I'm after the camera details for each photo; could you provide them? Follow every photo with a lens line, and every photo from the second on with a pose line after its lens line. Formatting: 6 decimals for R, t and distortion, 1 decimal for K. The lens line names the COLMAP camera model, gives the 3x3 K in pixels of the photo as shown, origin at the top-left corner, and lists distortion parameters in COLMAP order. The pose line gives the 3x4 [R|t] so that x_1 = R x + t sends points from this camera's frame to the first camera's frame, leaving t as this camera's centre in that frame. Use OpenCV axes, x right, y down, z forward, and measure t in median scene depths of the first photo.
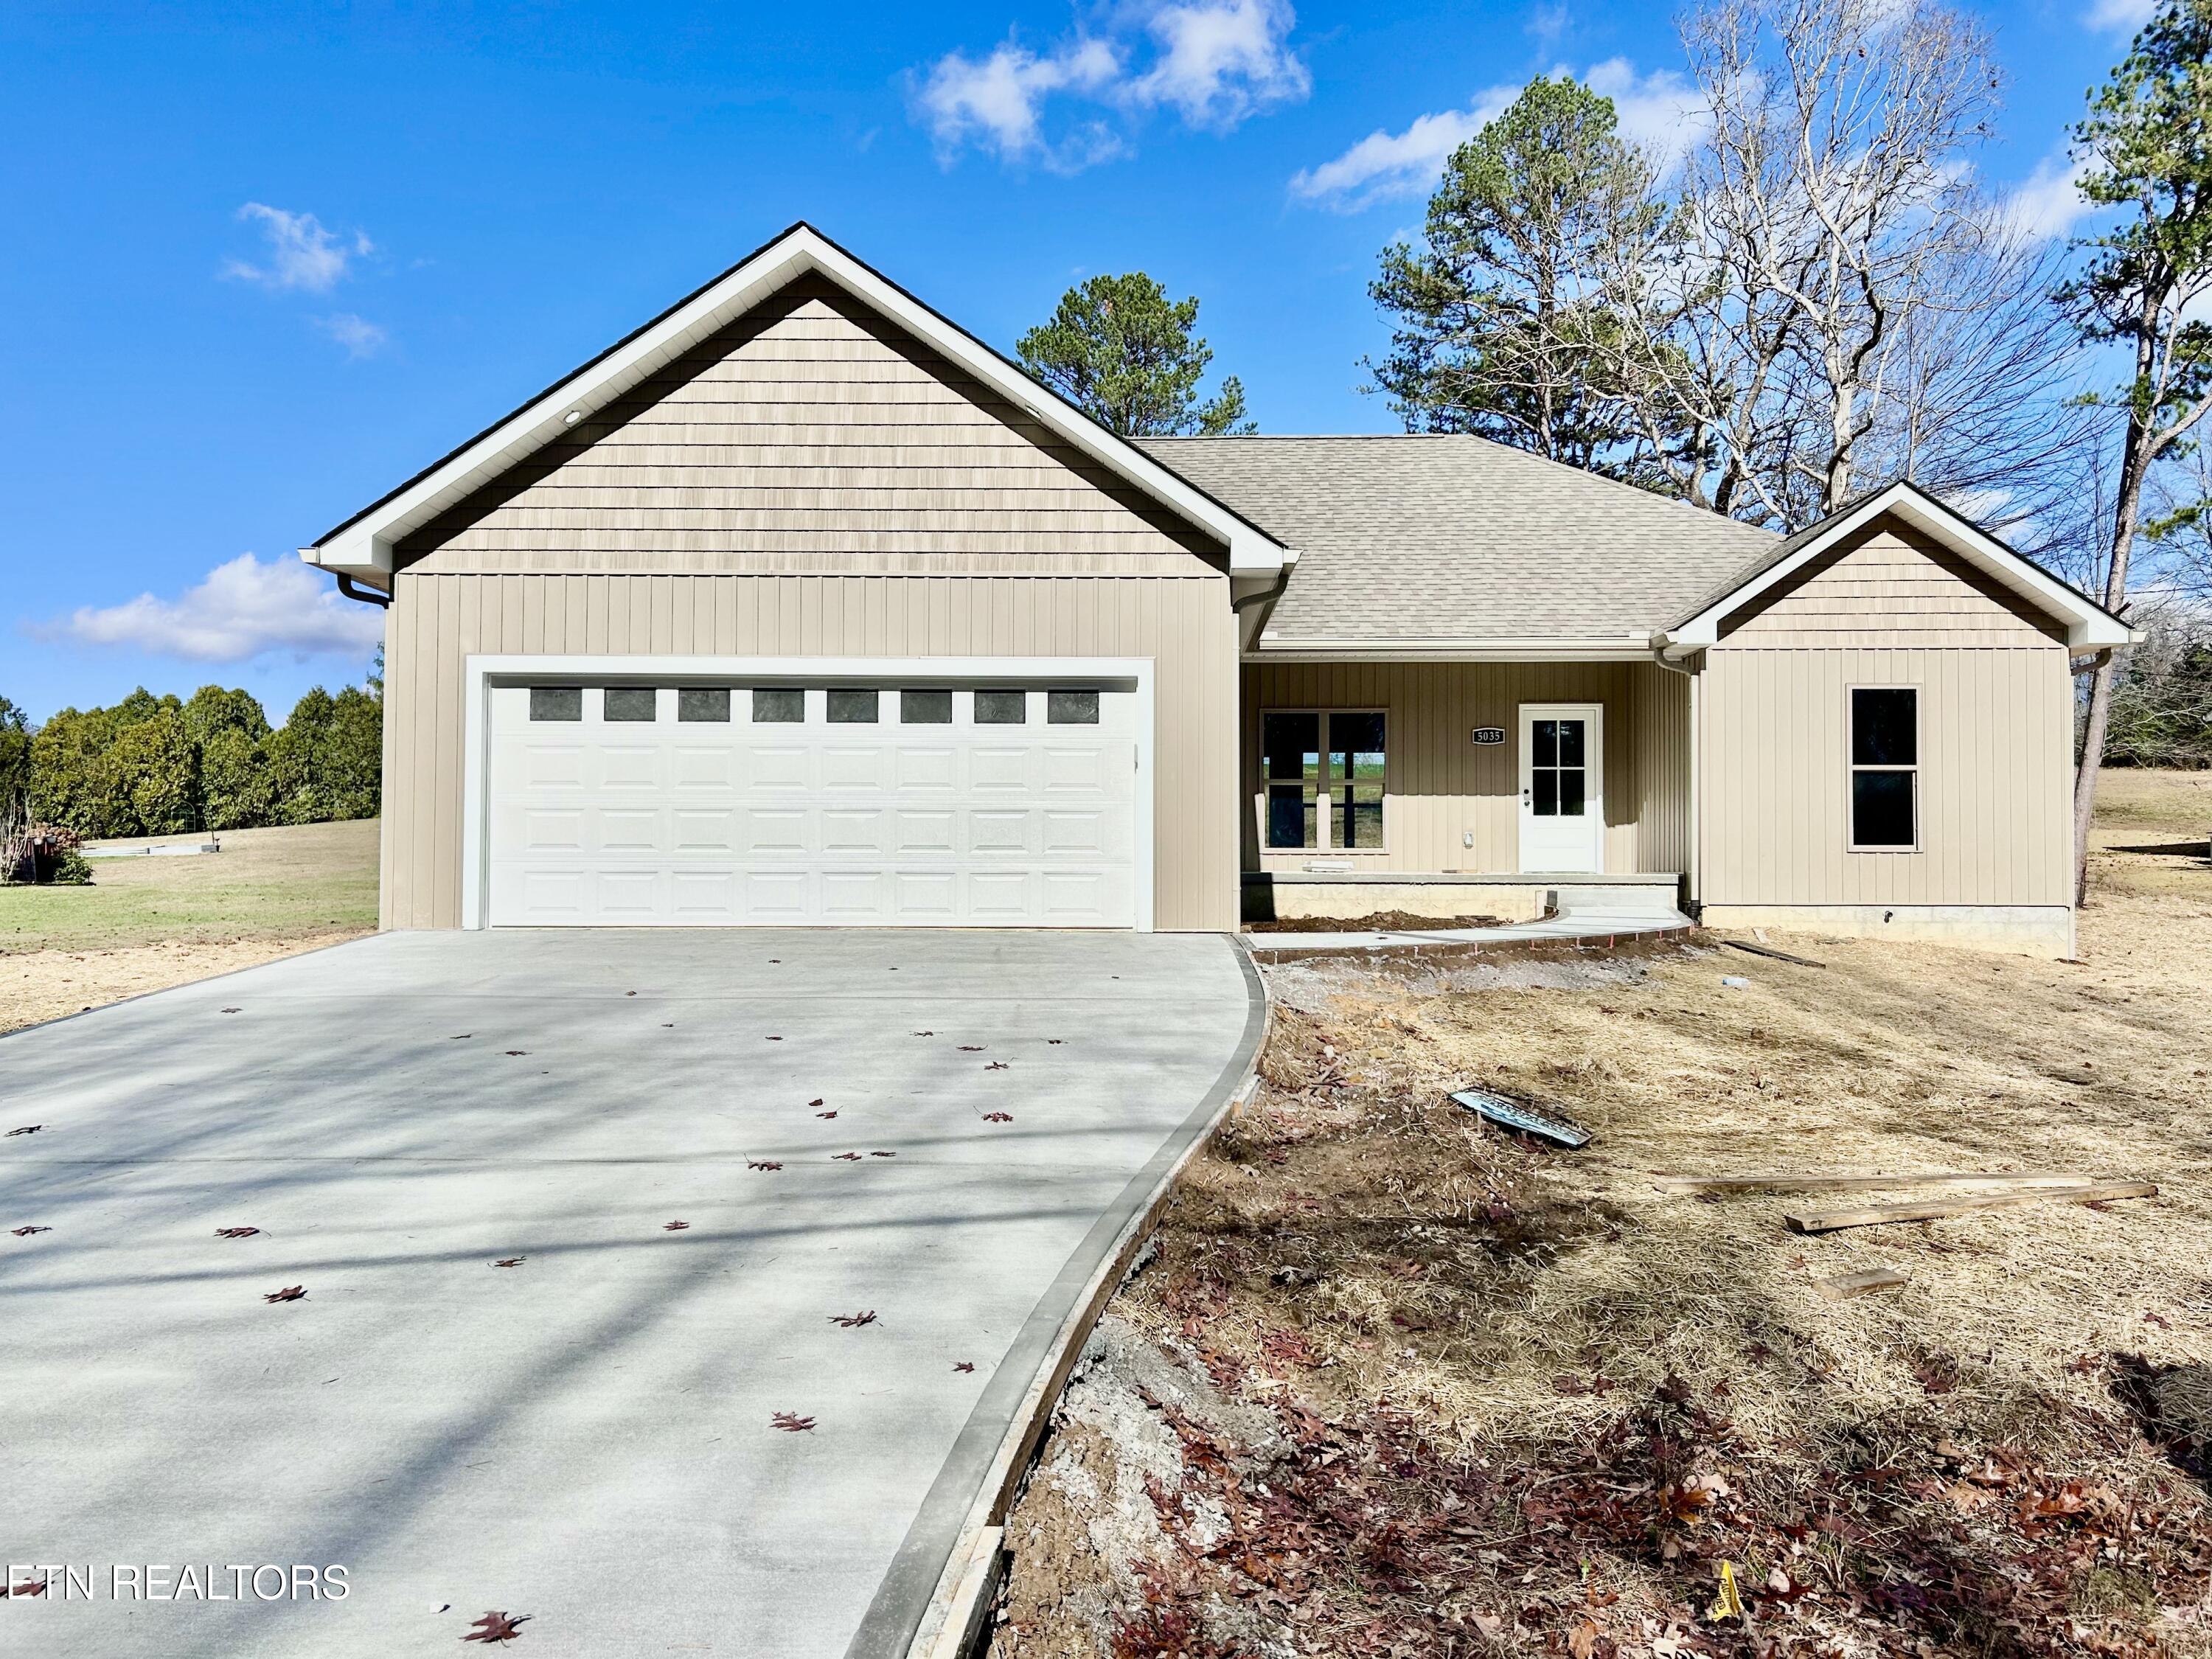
lens RADIAL K [[1661.8, 0, 1171.5], [0, 1661.8, 797.2], [0, 0, 1]] dist [0.061012, -0.012573]
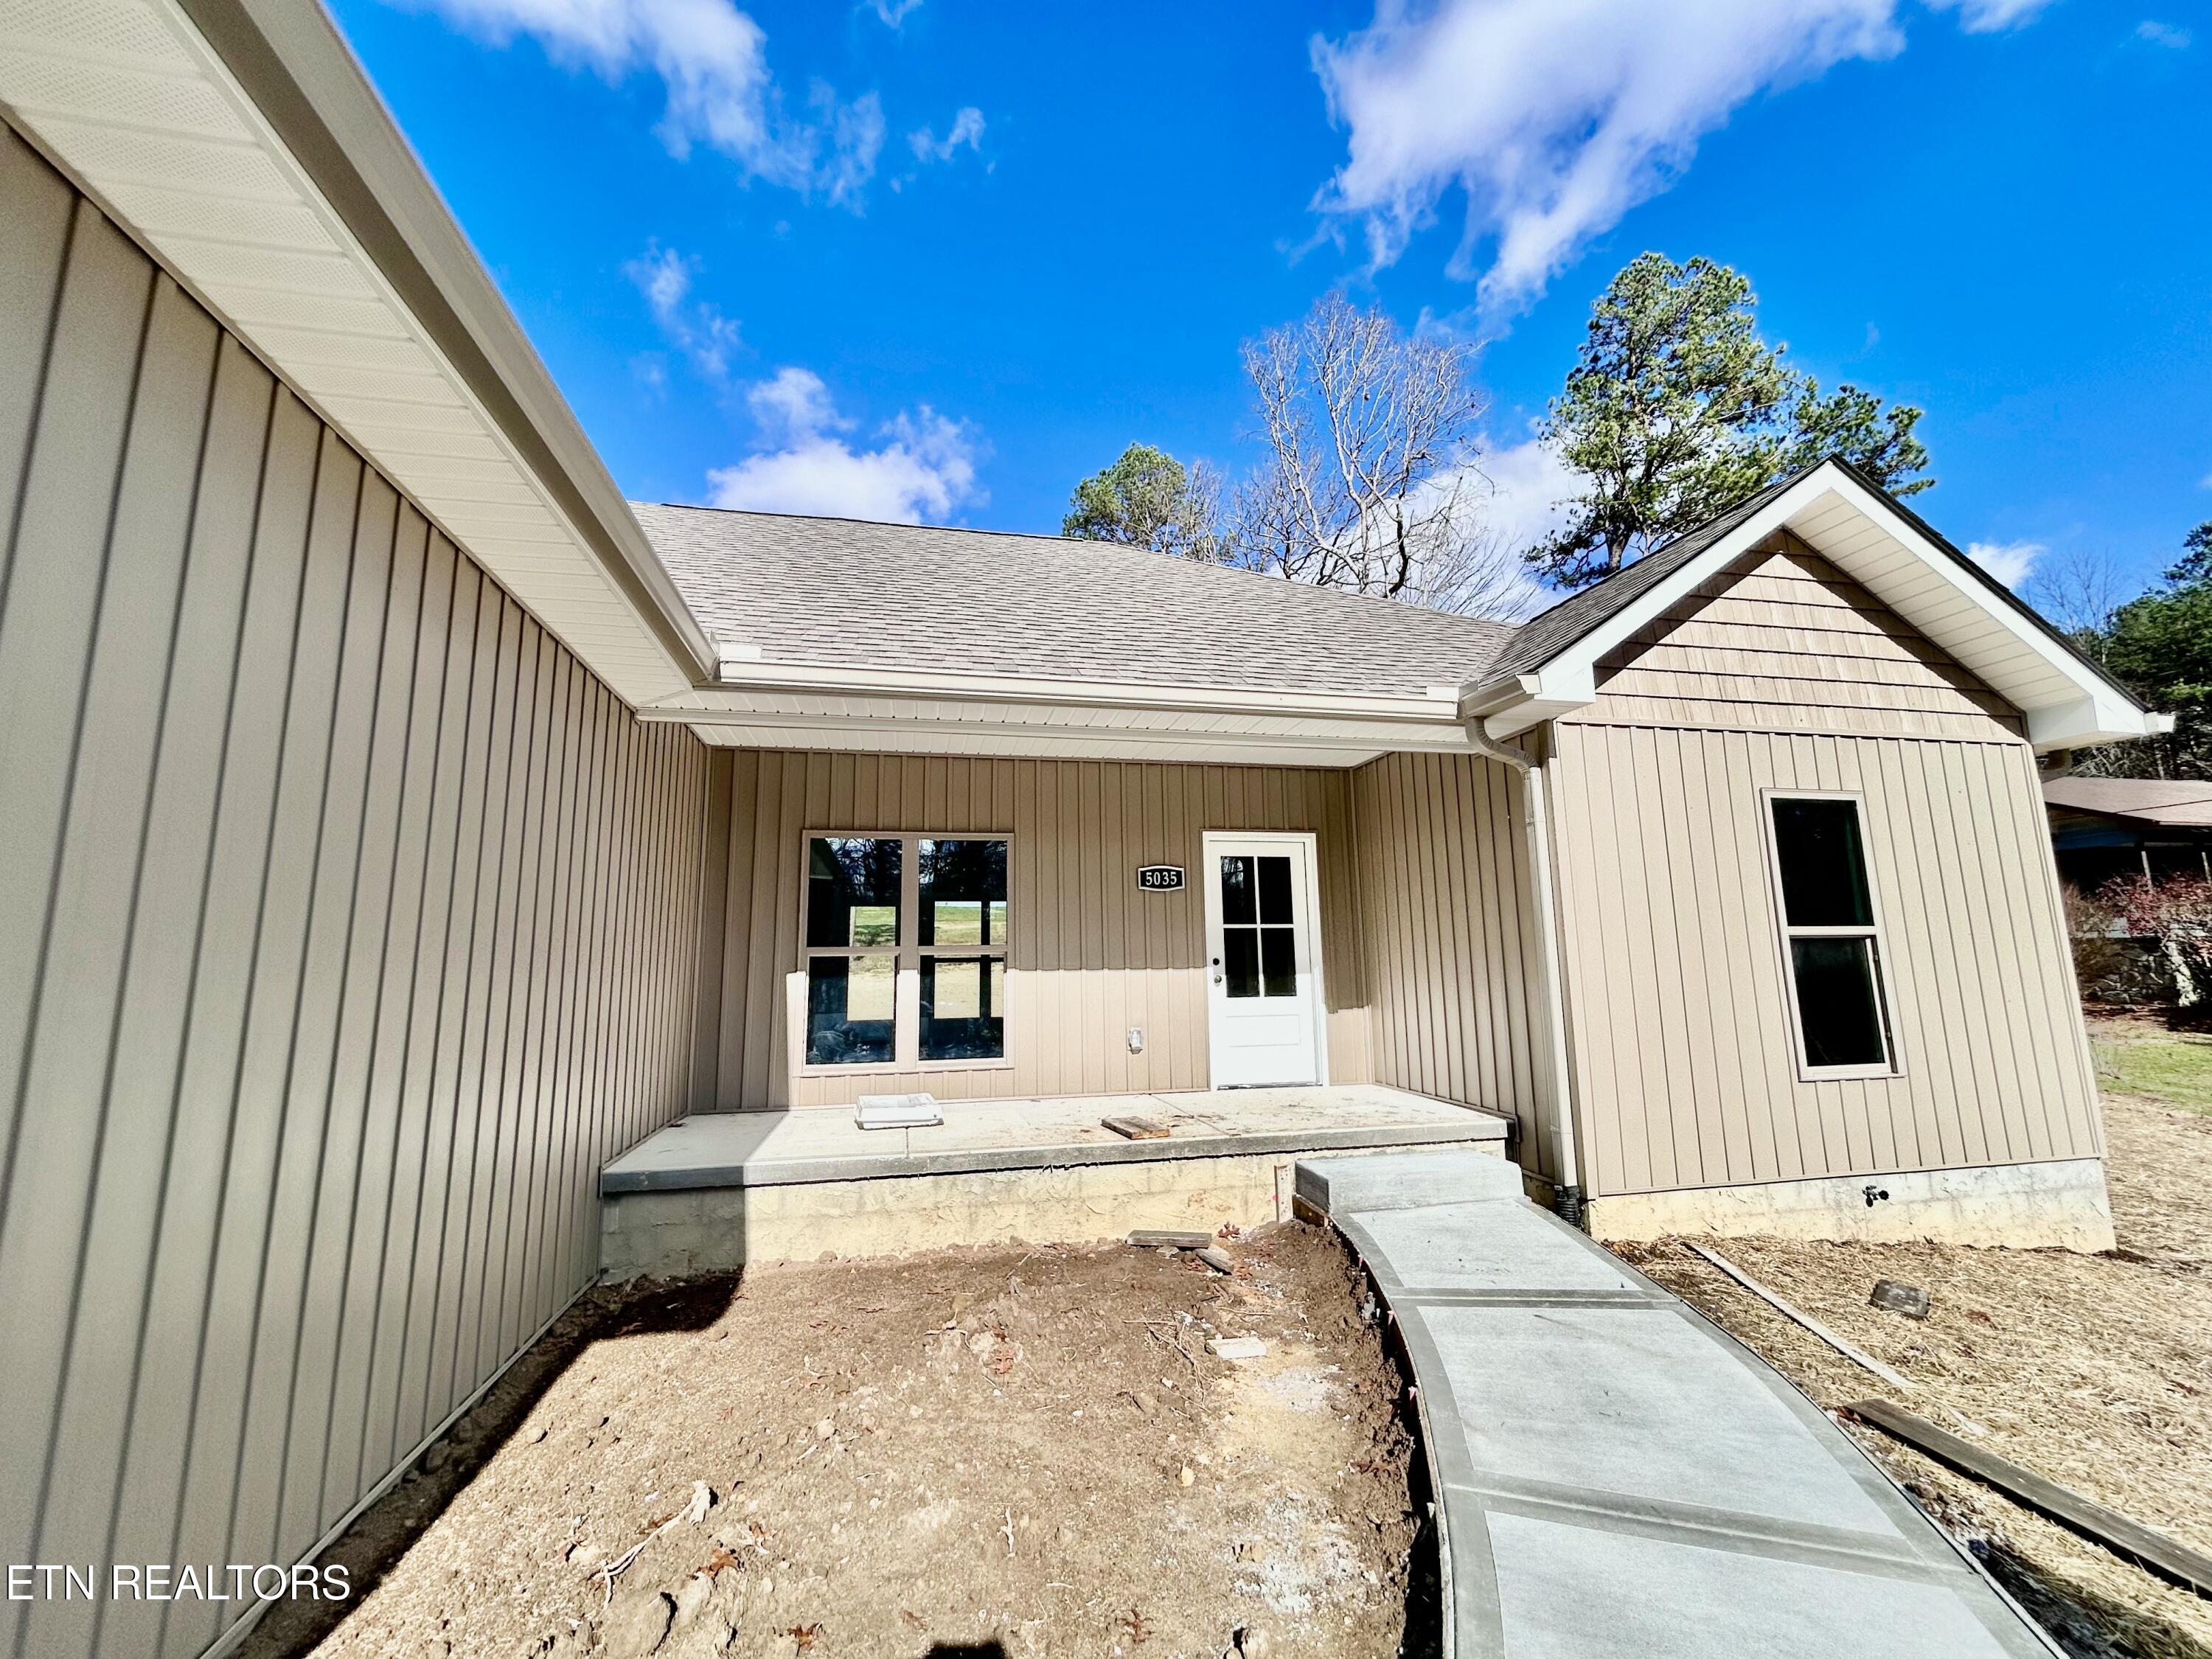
lens RADIAL K [[893.7, 0, 1088.2], [0, 893.7, 798.5], [0, 0, 1]] dist [0.003276, -0.000092]
pose [[0.985644, 0.018775, 0.167790, 0.112362], [0.004820, 0.990264, -0.139120, -0.020928], [-0.168768, 0.137931, 0.975957, 0.728436]]
